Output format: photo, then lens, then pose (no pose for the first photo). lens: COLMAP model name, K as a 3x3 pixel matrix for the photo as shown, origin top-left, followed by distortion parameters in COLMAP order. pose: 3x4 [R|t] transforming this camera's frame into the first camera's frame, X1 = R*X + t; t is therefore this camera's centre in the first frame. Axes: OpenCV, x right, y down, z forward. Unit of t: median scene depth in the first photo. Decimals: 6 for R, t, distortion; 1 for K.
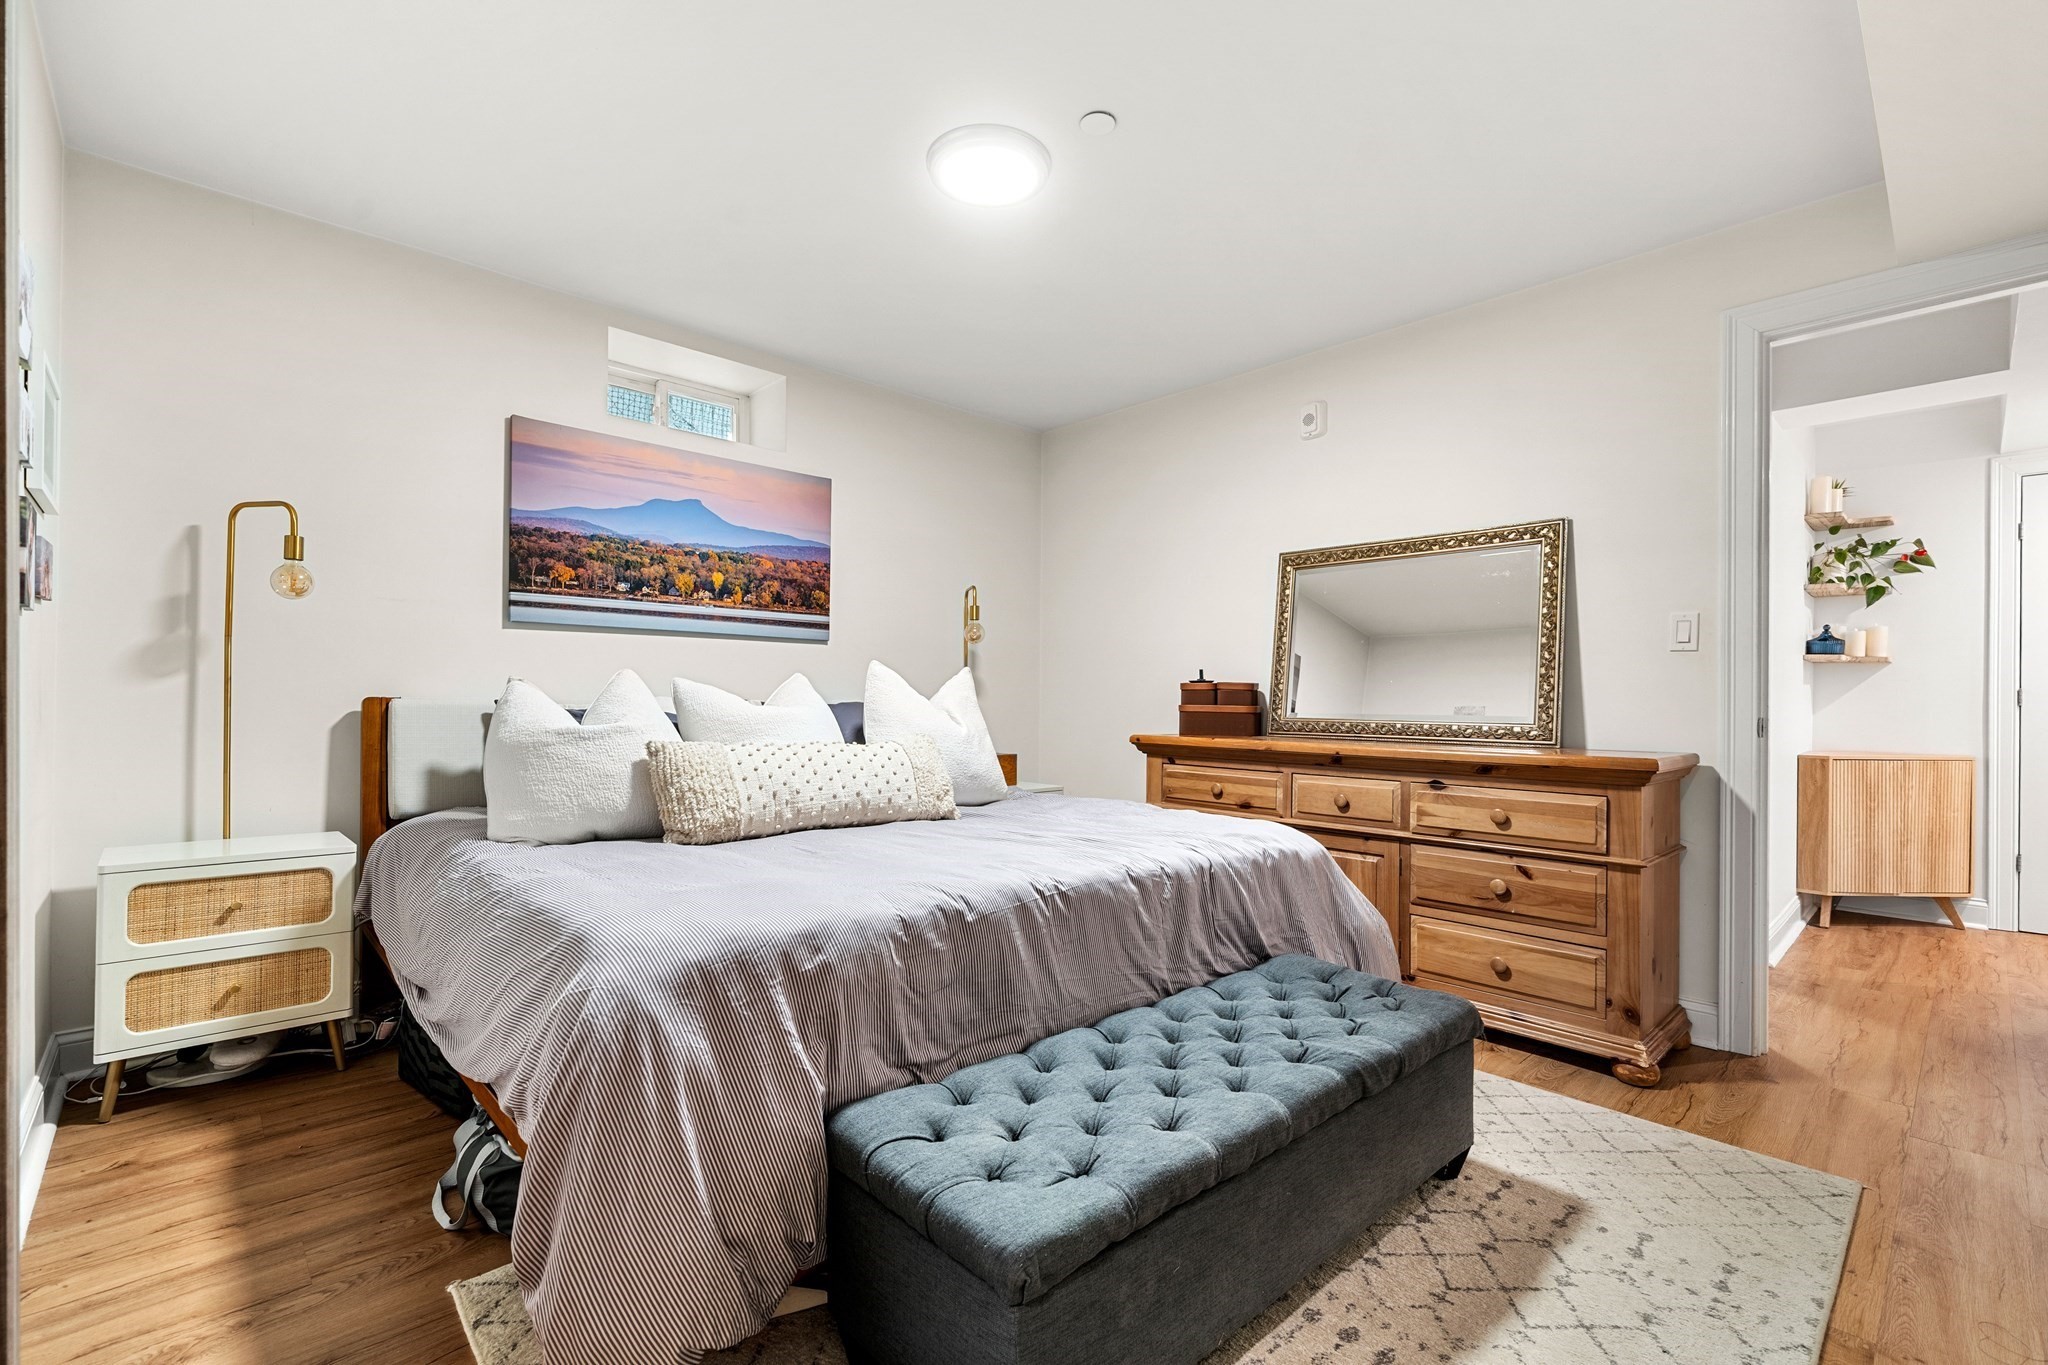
lens RADIAL K [[909.8, 0, 1022.3], [0, 909.8, 695.6], [0, 0, 1]] dist [-0.003620, -0.000084]
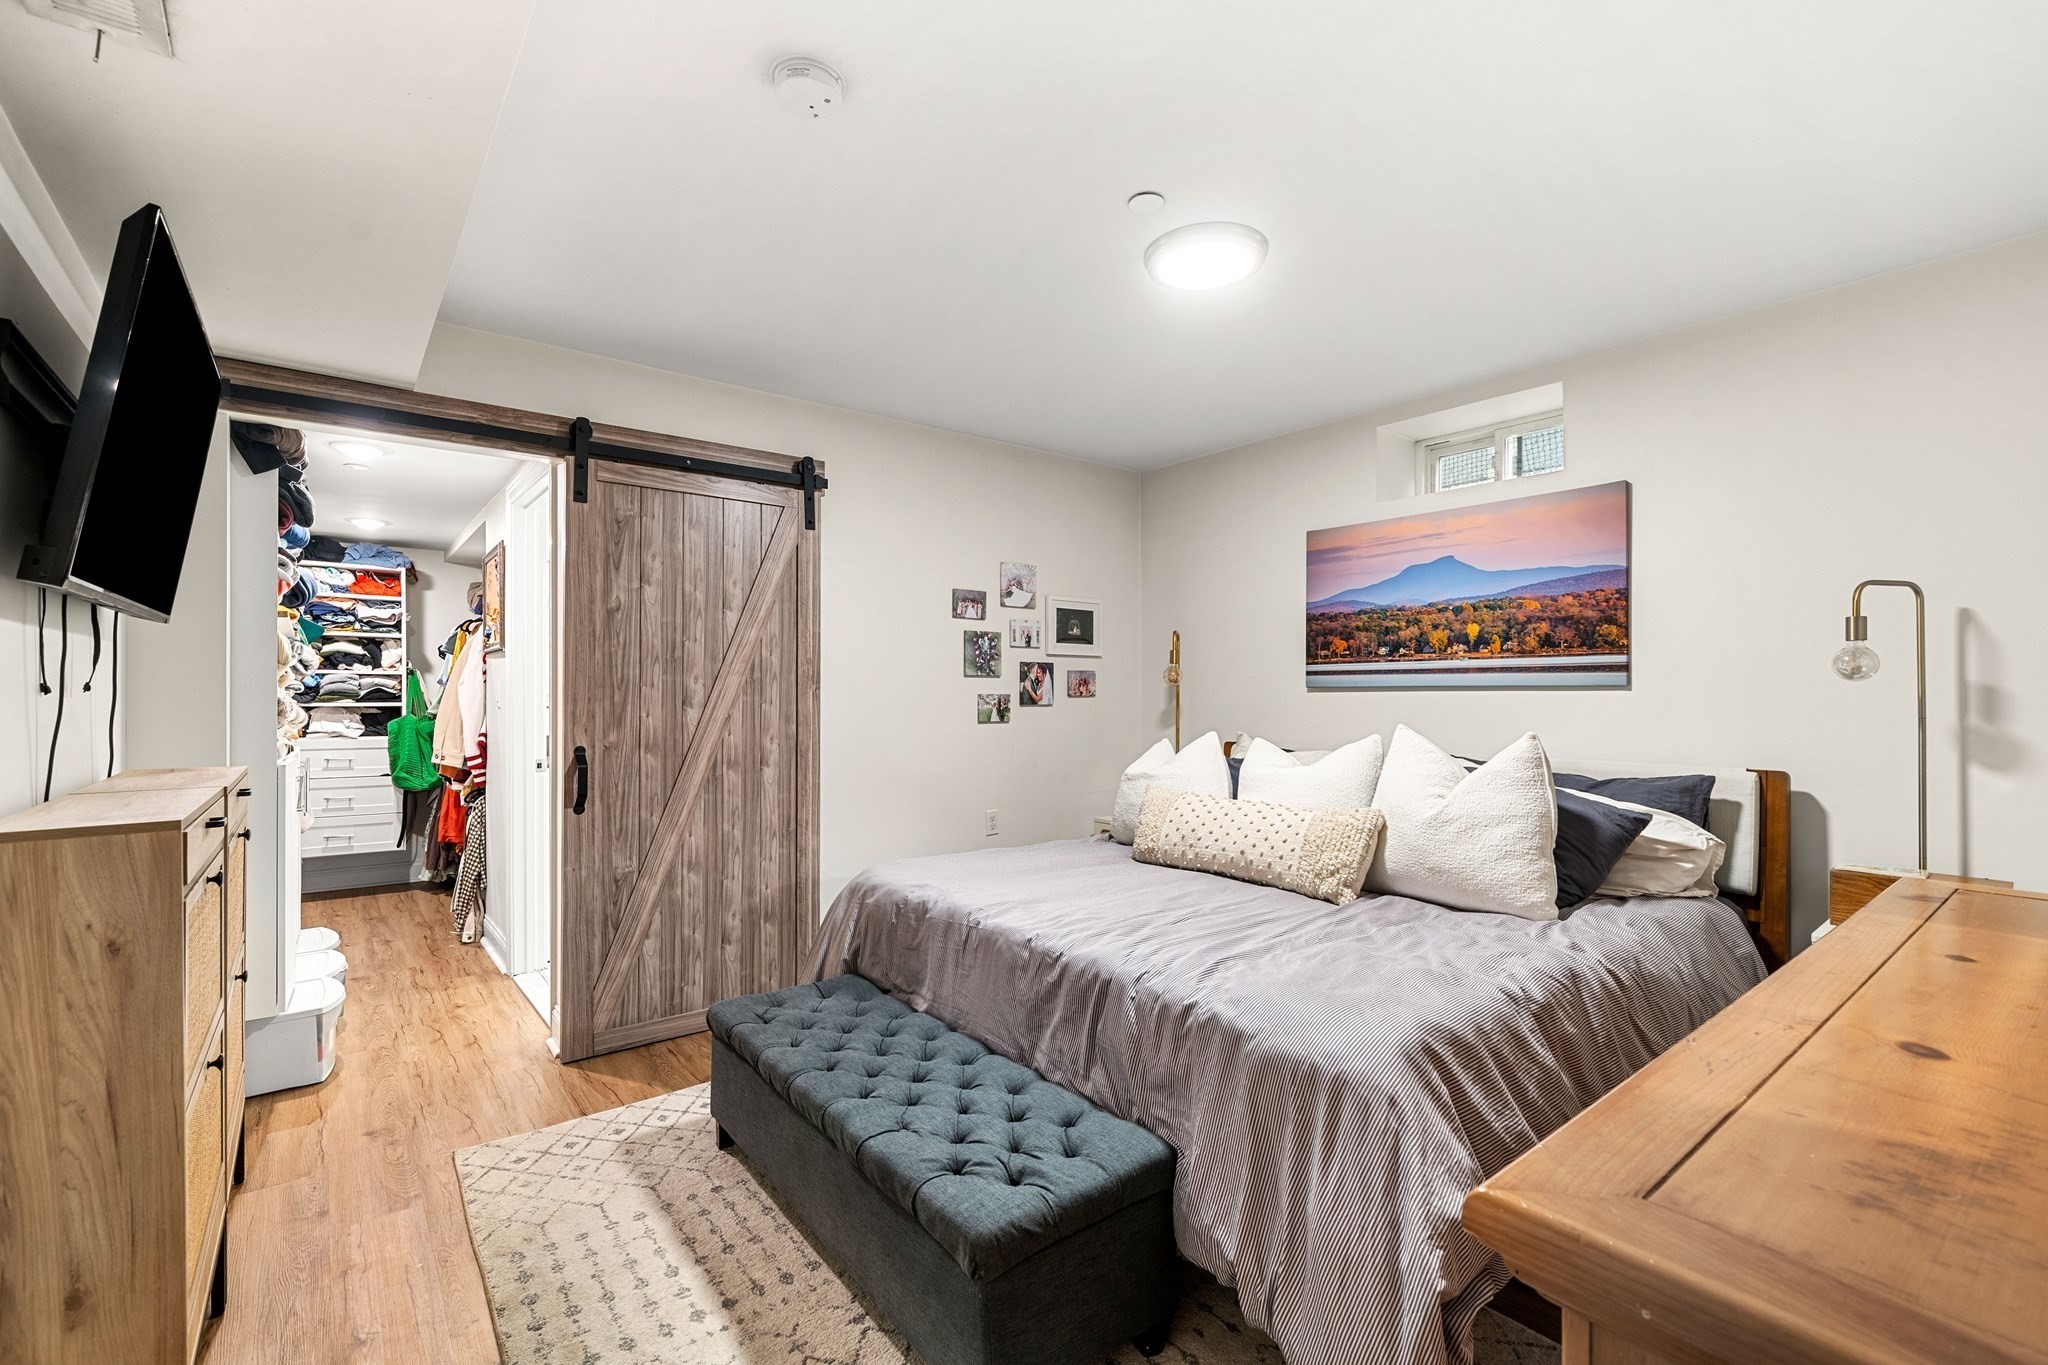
lens RADIAL K [[909.8, 0, 1024.7], [0, 909.8, 683.2], [0, 0, 1]] dist [-0.003620, -0.000084]
pose [[-0.100078, -0.014726, -0.994871, 0.719343], [0.006725, 0.999858, -0.015477, -0.062098], [0.994957, -0.008240, -0.099965, 0.644653]]
